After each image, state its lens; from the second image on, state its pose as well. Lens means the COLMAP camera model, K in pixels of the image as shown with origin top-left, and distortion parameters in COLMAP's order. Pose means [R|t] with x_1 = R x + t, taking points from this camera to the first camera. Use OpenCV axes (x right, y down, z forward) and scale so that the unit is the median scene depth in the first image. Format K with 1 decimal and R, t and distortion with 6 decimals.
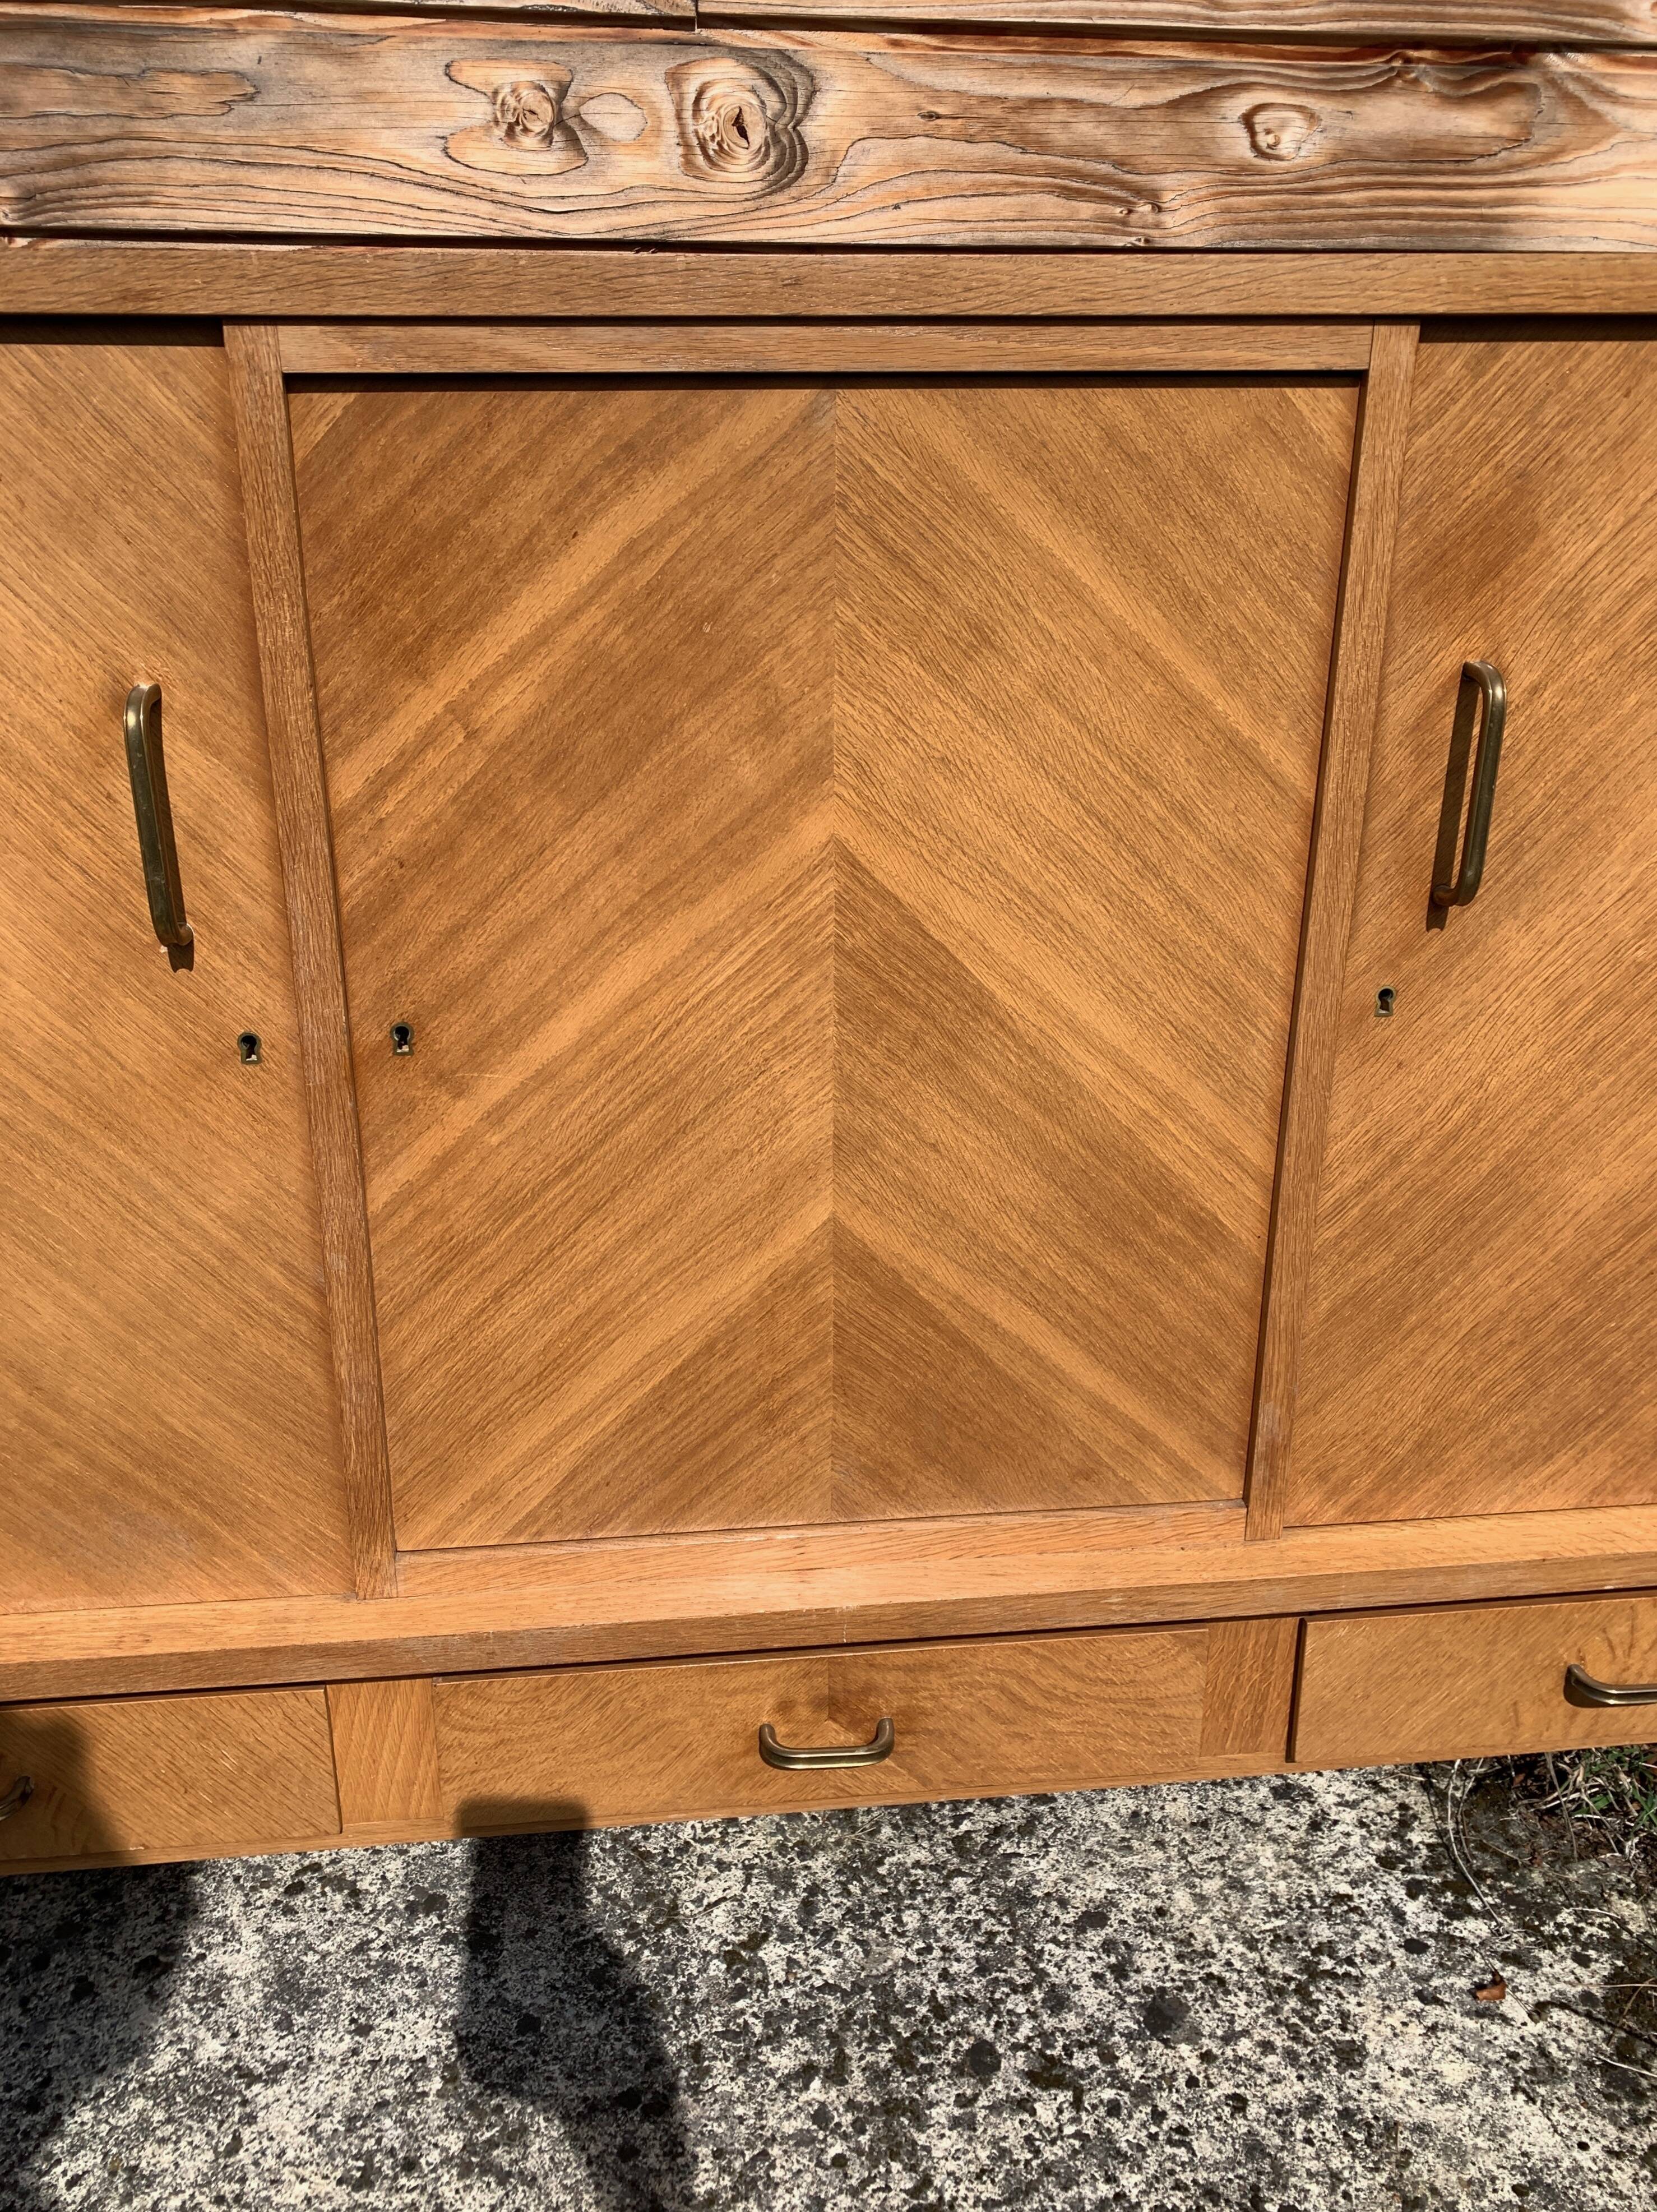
lens RADIAL K [[1704.2, 0, 827.0], [0, 1704.2, 1109.8], [0, 0, 1]] dist [0.013609, -0.007438]
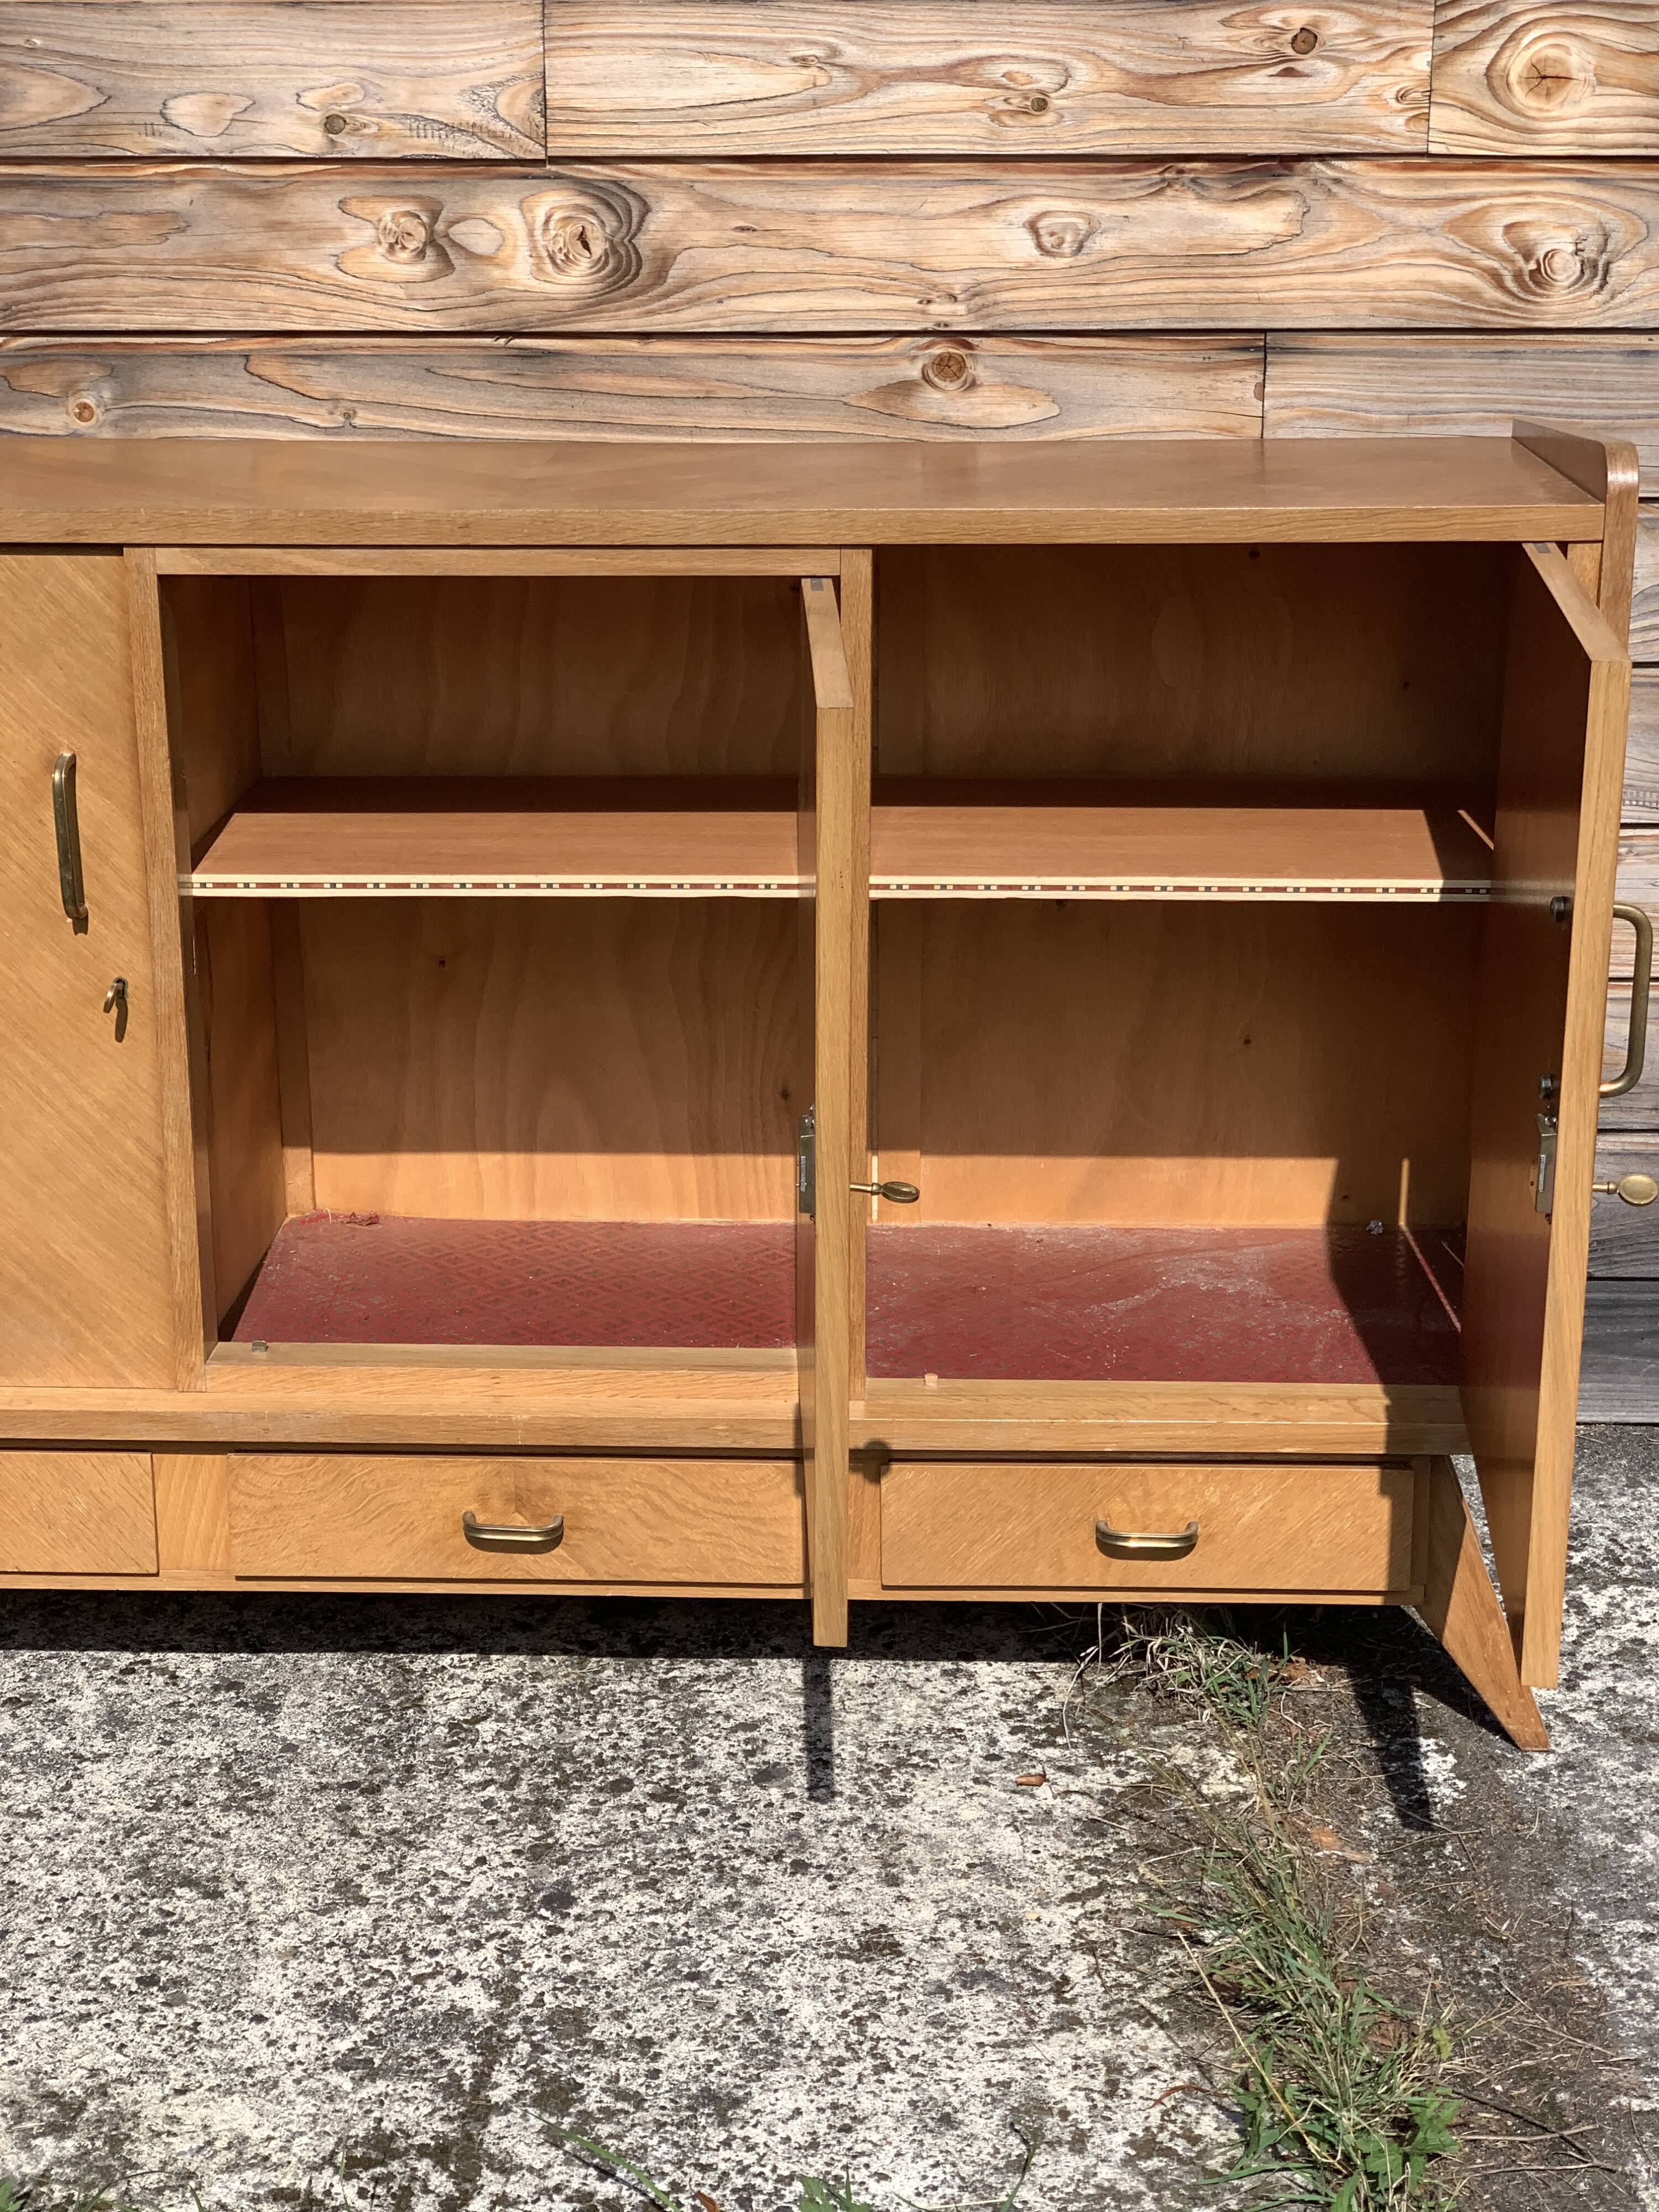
lens RADIAL K [[3239.2, 0, 865.4], [0, 3239.2, 1110.6], [0, 0, 1]] dist [0.091256, 0.000000]
pose [[0.989692, 0.045173, -0.135900, 0.634191], [-0.050776, 0.997985, -0.038046, 0.133146], [0.133907, 0.044554, 0.989992, -1.569472]]
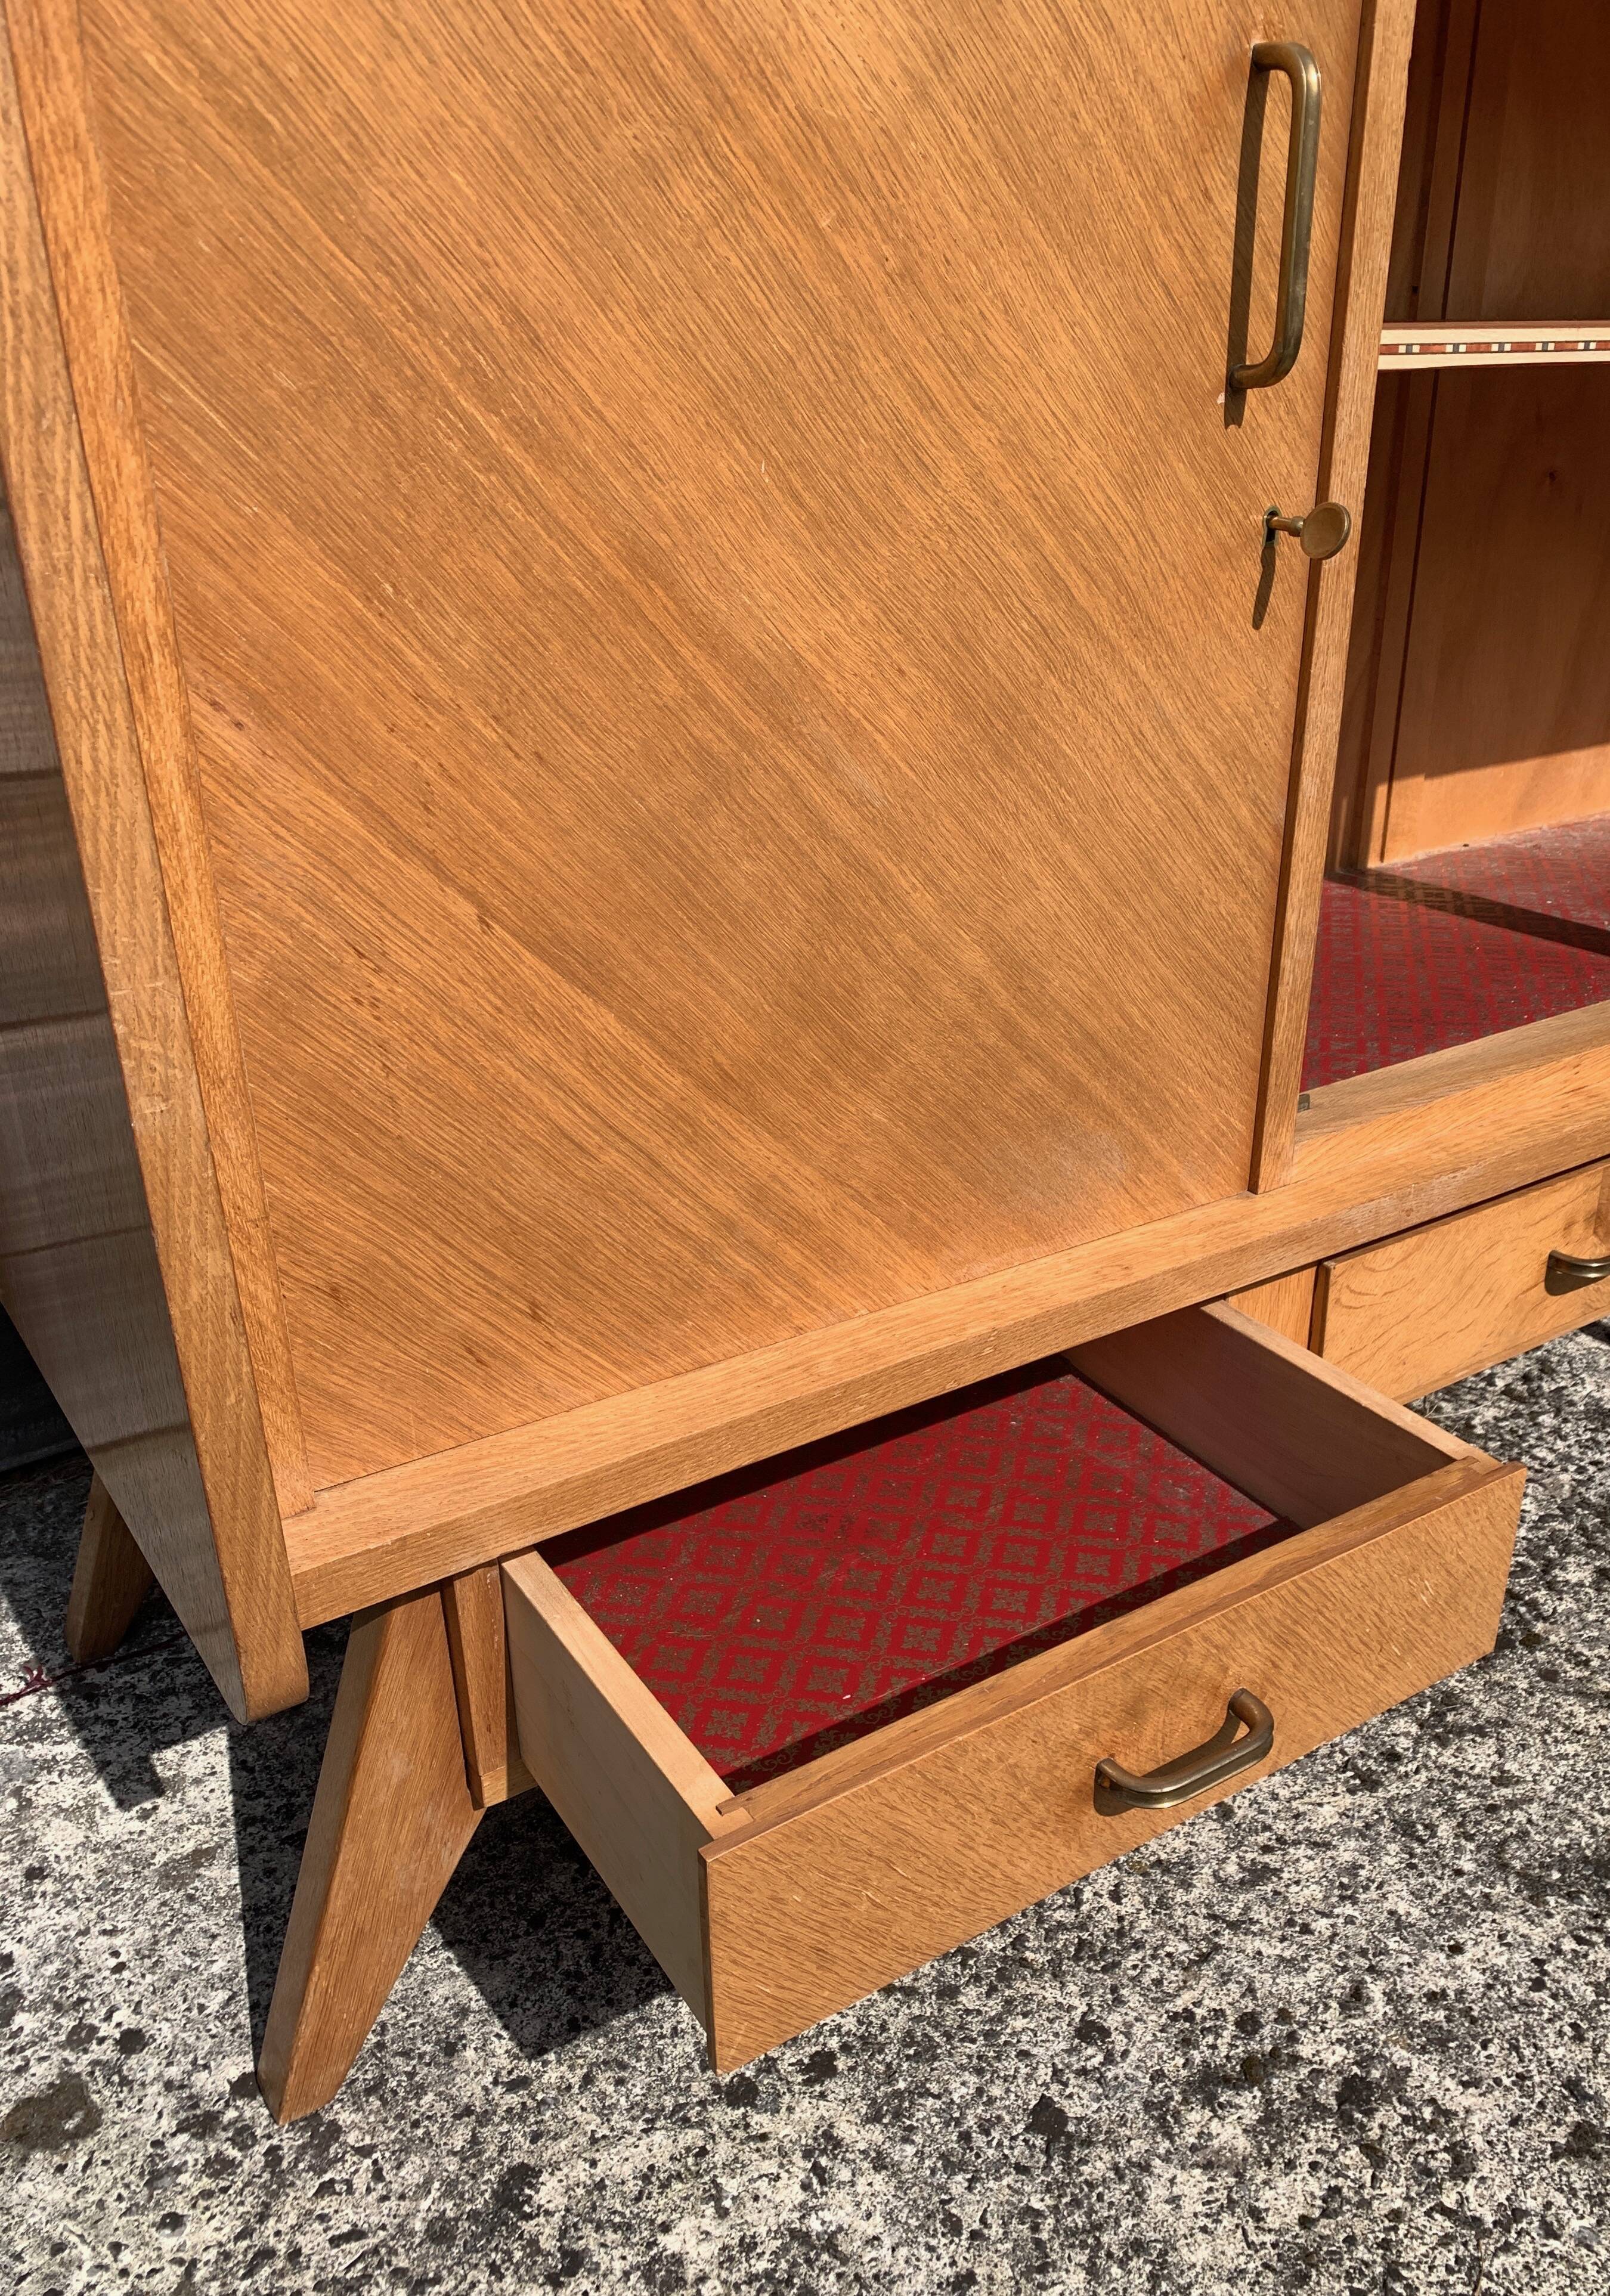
lens RADIAL K [[1849.1, 0, 935.6], [0, 1849.1, 1169.4], [0, 0, 1]] dist [0.017364, -0.013657]
pose [[0.873008, -0.195719, 0.446712, -0.875315], [0.158002, 0.980046, 0.120608, 0.128879], [-0.461404, -0.034710, 0.886511, 0.209164]]
